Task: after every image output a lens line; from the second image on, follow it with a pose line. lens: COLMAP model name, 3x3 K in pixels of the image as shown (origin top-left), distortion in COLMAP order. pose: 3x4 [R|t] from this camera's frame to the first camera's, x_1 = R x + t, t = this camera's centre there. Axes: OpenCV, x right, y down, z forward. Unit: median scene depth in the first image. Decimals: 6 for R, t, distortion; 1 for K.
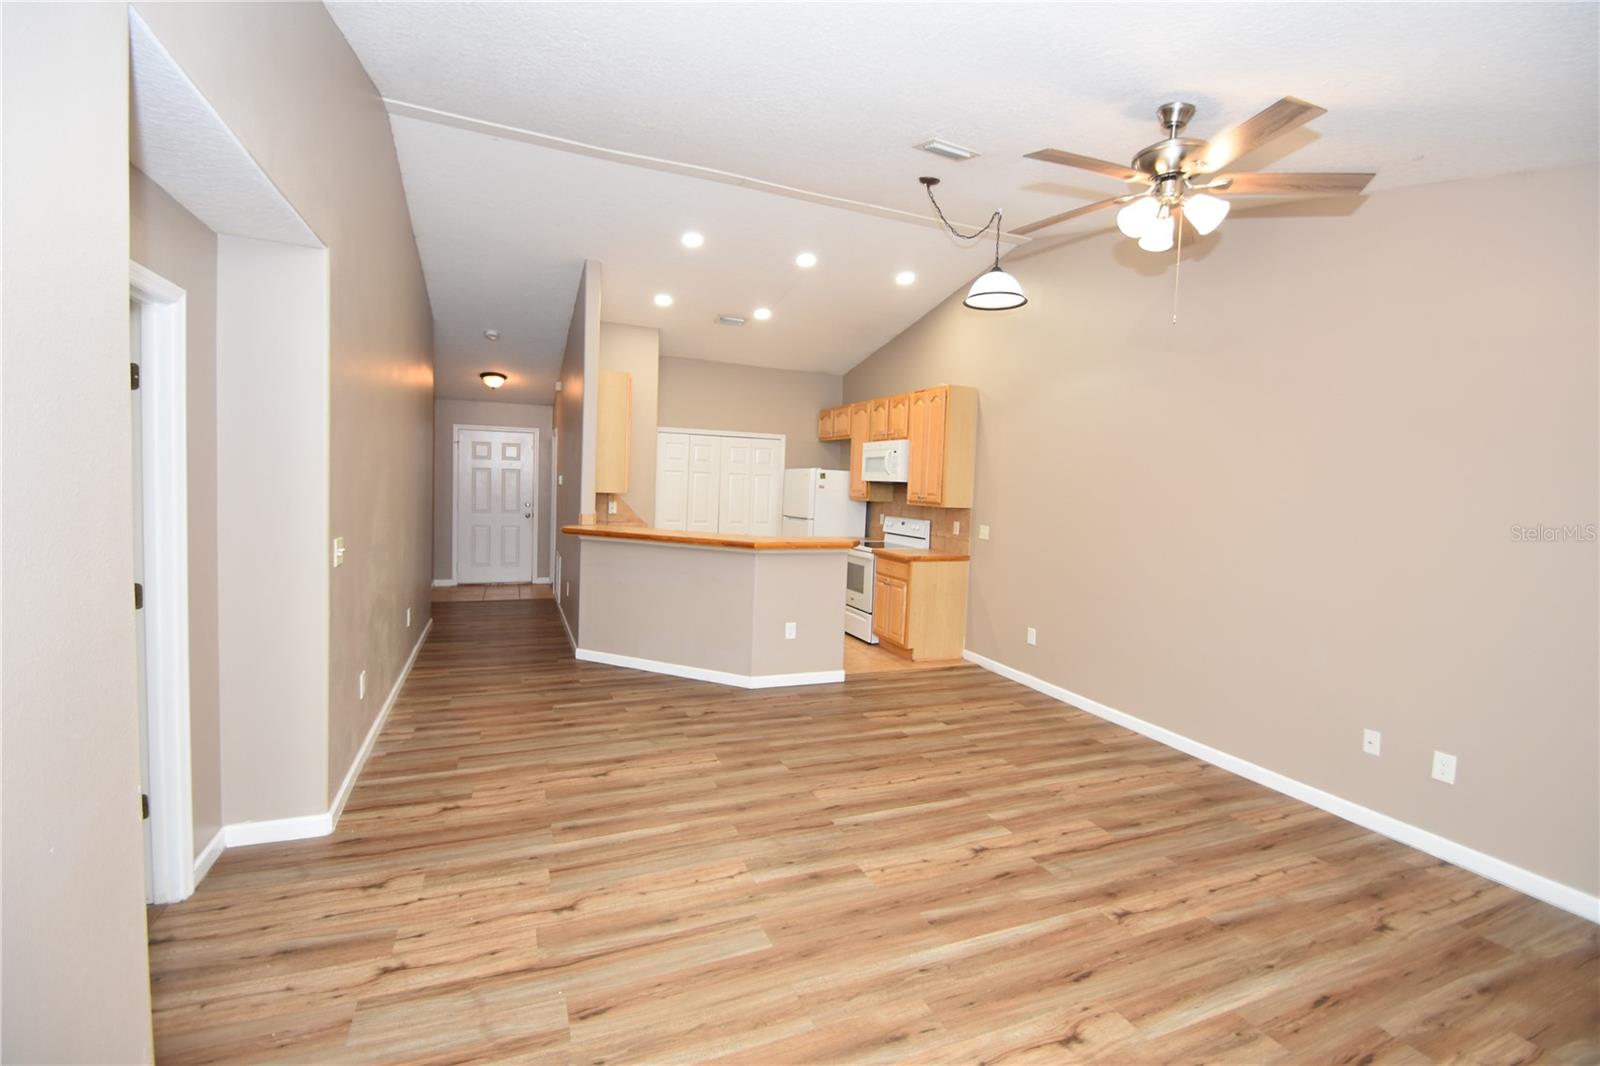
lens RADIAL K [[696.5, 0, 796.3], [0, 696.5, 508.8], [0, 0, 1]] dist [0.008954, -0.014034]
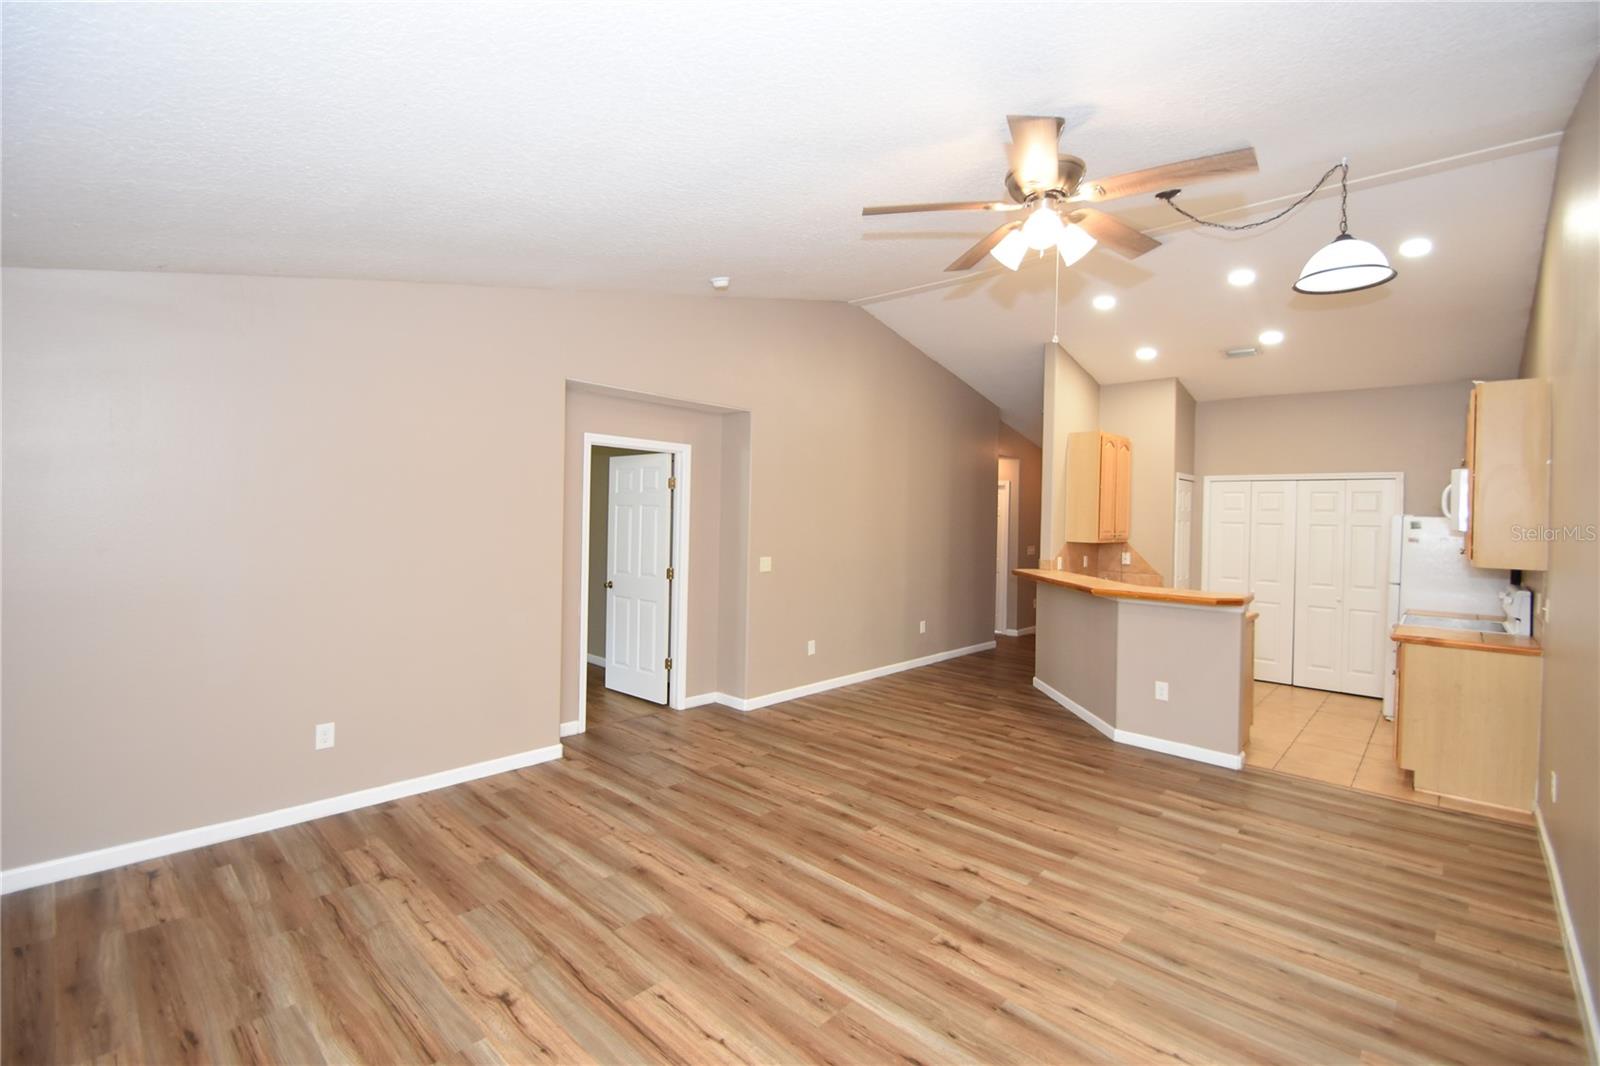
lens RADIAL K [[696.5, 0, 794.7], [0, 696.5, 509.6], [0, 0, 1]] dist [0.008954, -0.014034]
pose [[0.409947, -0.036588, -0.911375, 0.844826], [-0.044425, 0.997208, -0.060016, 0.017486], [0.911027, 0.065092, 0.407178, 0.224940]]
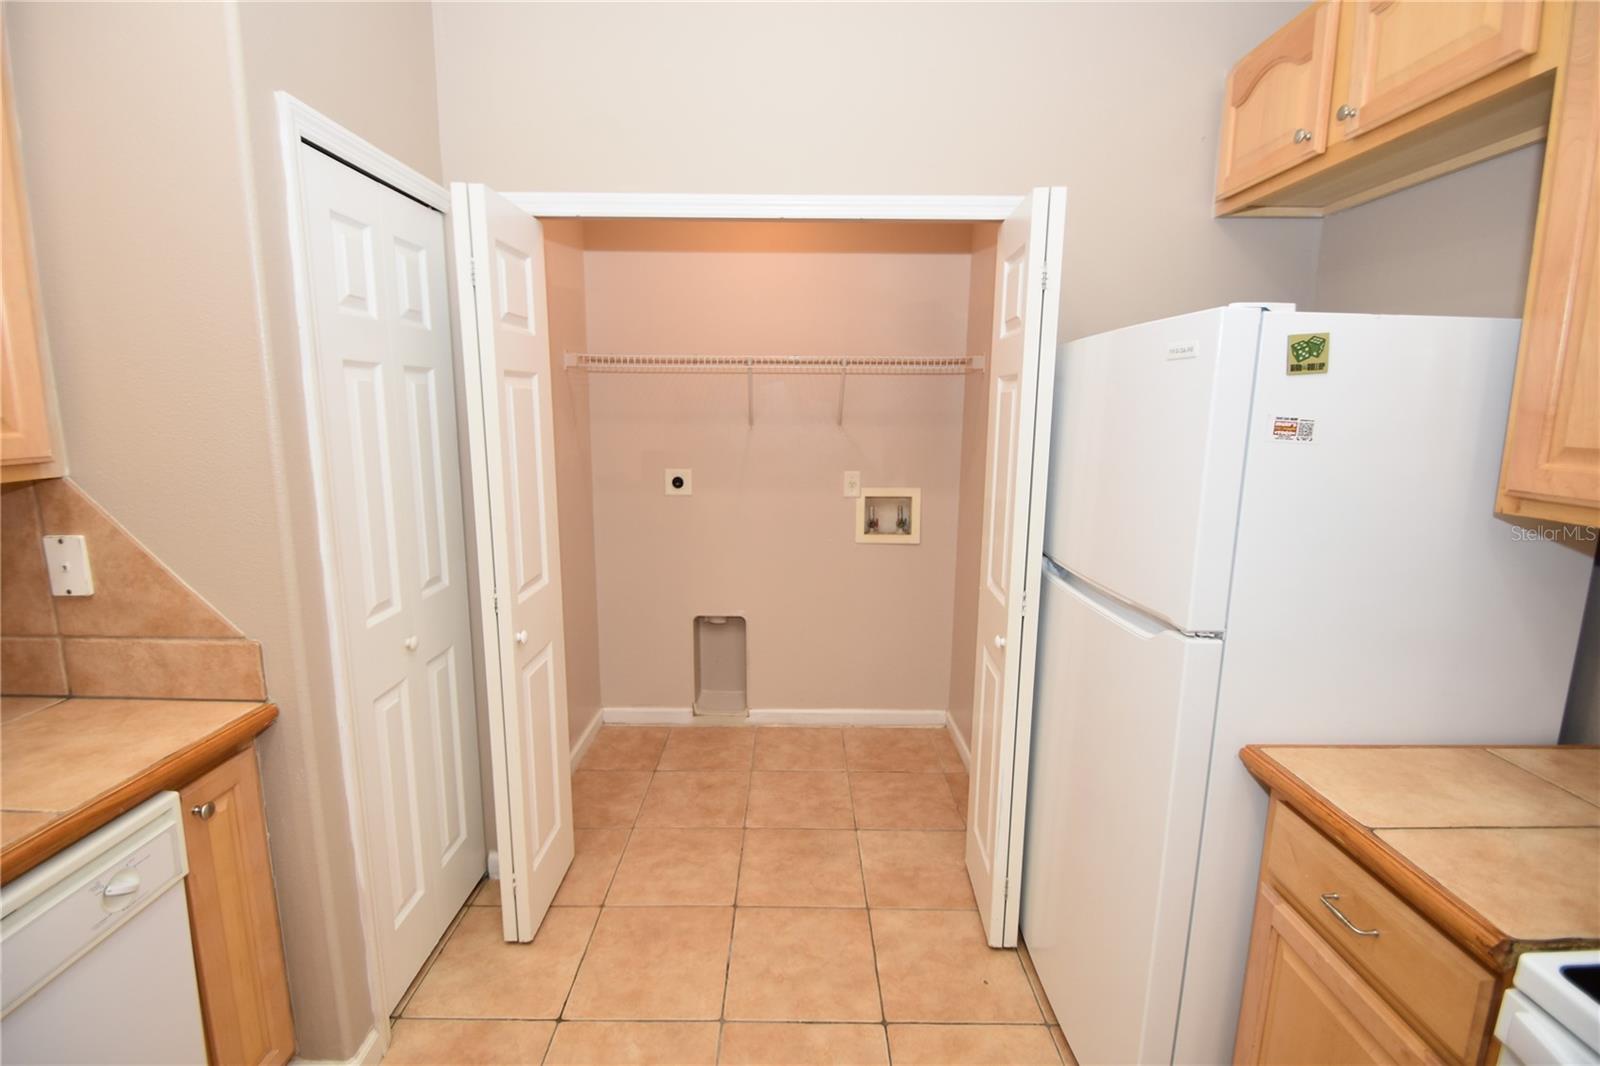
lens RADIAL K [[696.5, 0, 793.6], [0, 696.5, 517.5], [0, 0, 1]] dist [0.008954, -0.014034]
pose [[0.924000, 0.032265, -0.381029, -0.008644], [0.011947, 0.993512, 0.113100, -0.059671], [0.382206, -0.109057, 0.917619, 1.590889]]
